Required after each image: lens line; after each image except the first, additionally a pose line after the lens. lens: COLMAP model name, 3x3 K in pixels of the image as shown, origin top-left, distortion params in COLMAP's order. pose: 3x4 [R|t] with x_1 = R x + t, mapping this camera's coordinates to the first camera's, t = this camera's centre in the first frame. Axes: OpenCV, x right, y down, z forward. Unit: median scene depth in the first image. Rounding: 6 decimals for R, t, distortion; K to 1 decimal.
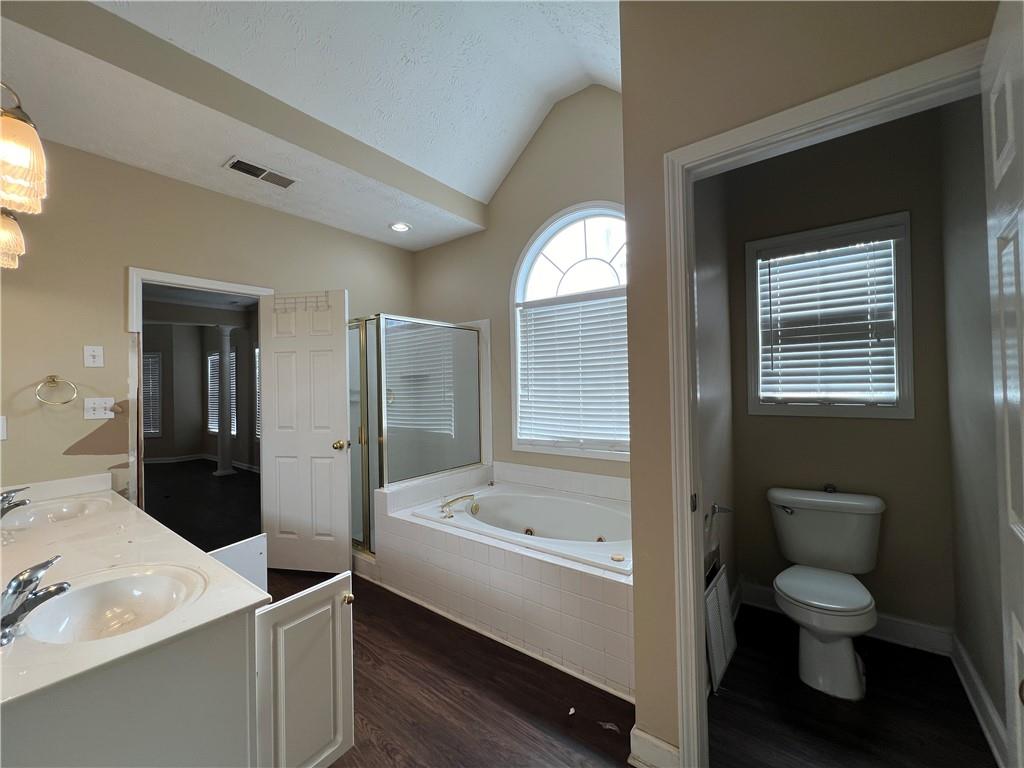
lens RADIAL K [[408.5, 0, 505.3], [0, 408.5, 384.7], [0, 0, 1]] dist [0.001256, 0.000563]
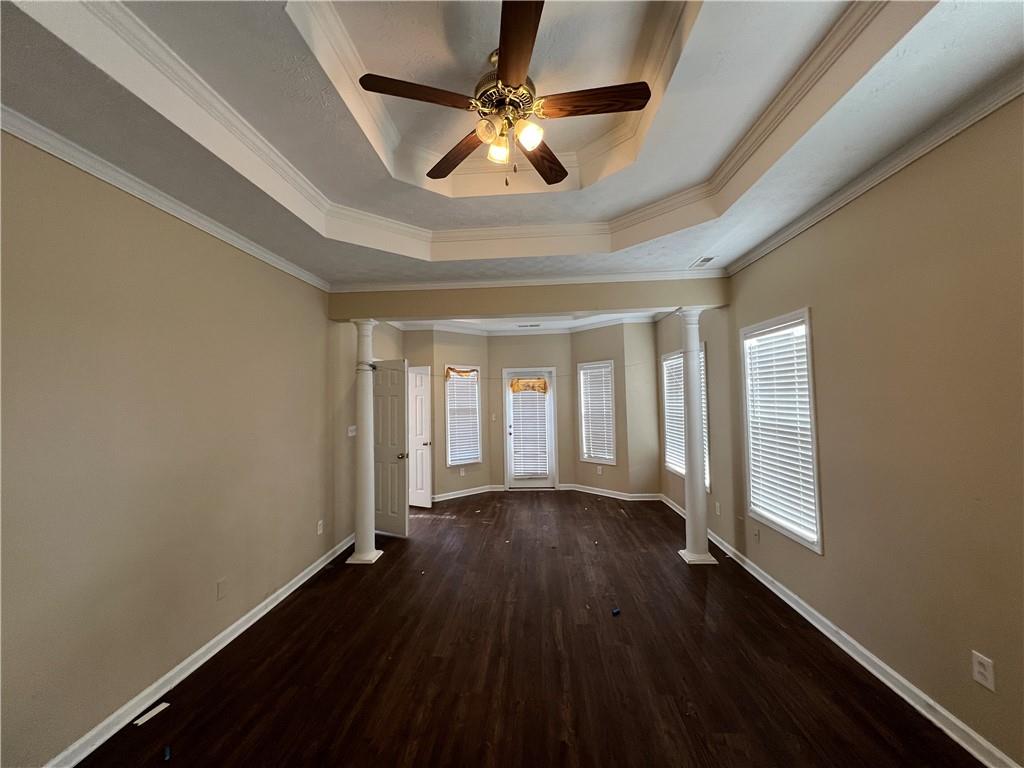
lens RADIAL K [[408.5, 0, 508.4], [0, 408.5, 379.4], [0, 0, 1]] dist [0.001256, 0.000563]
pose [[0.563601, -0.030349, -0.825489, -0.348645], [0.023328, 0.999511, -0.020820, -0.034176], [0.825717, -0.007523, 0.564034, 0.447668]]
